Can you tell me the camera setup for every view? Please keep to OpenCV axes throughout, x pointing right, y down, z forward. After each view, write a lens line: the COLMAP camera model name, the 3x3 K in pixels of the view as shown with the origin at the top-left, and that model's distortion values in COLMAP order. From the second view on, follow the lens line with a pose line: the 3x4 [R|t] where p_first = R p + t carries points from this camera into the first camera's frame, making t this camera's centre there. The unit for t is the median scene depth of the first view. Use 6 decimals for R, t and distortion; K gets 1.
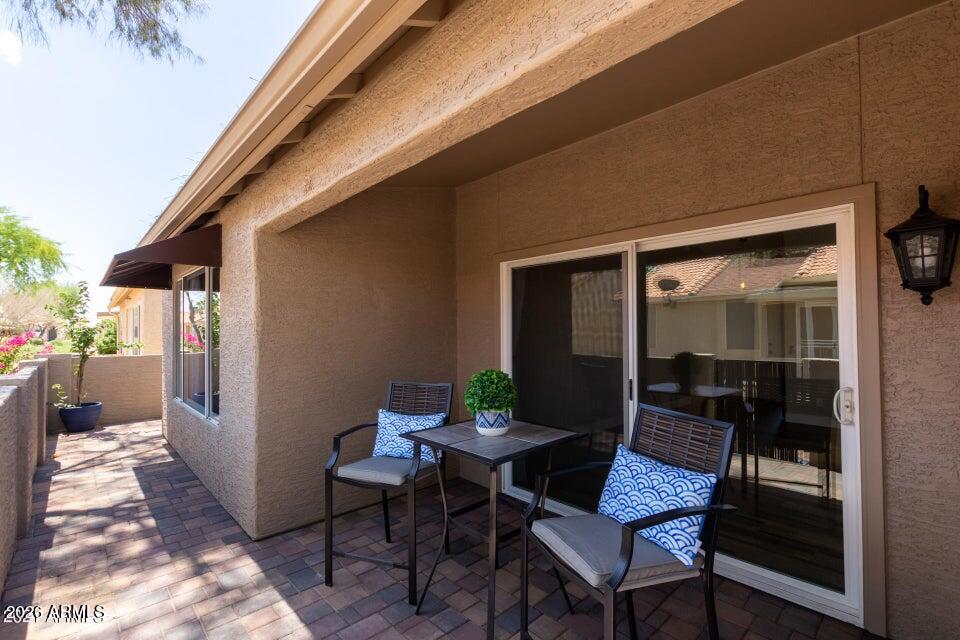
lens RADIAL K [[440.2, 0, 484.5], [0, 440.2, 323.0], [0, 0, 1]] dist [0.006599, -0.003019]
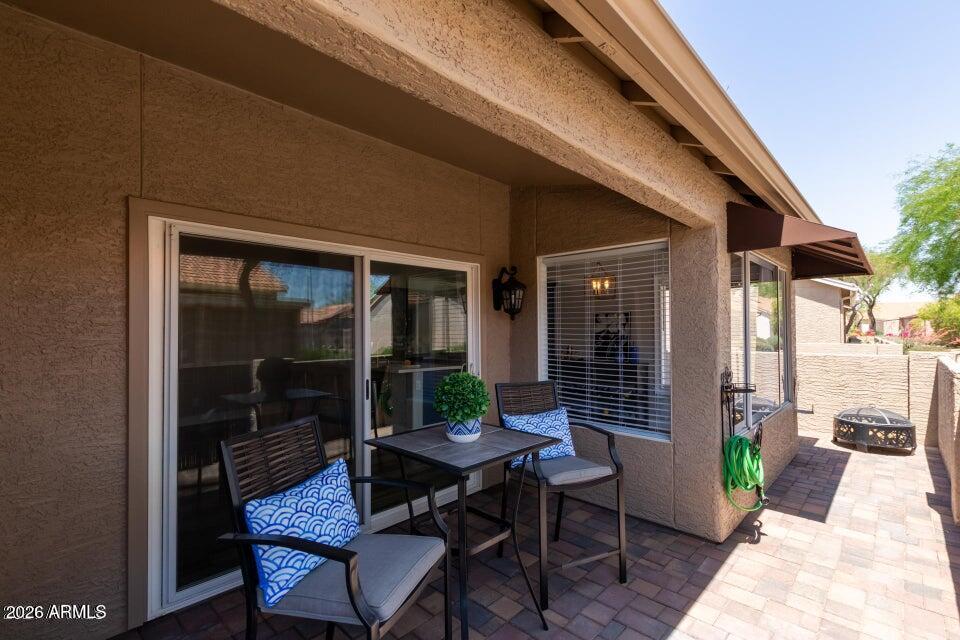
lens RADIAL K [[440.2, 0, 484.1], [0, 440.2, 320.7], [0, 0, 1]] dist [0.006599, -0.003019]
pose [[-0.070090, 0.028505, 0.997133, -1.008640], [-0.005415, 0.999566, -0.028955, 0.021603], [-0.997526, -0.007429, -0.069905, 1.101081]]
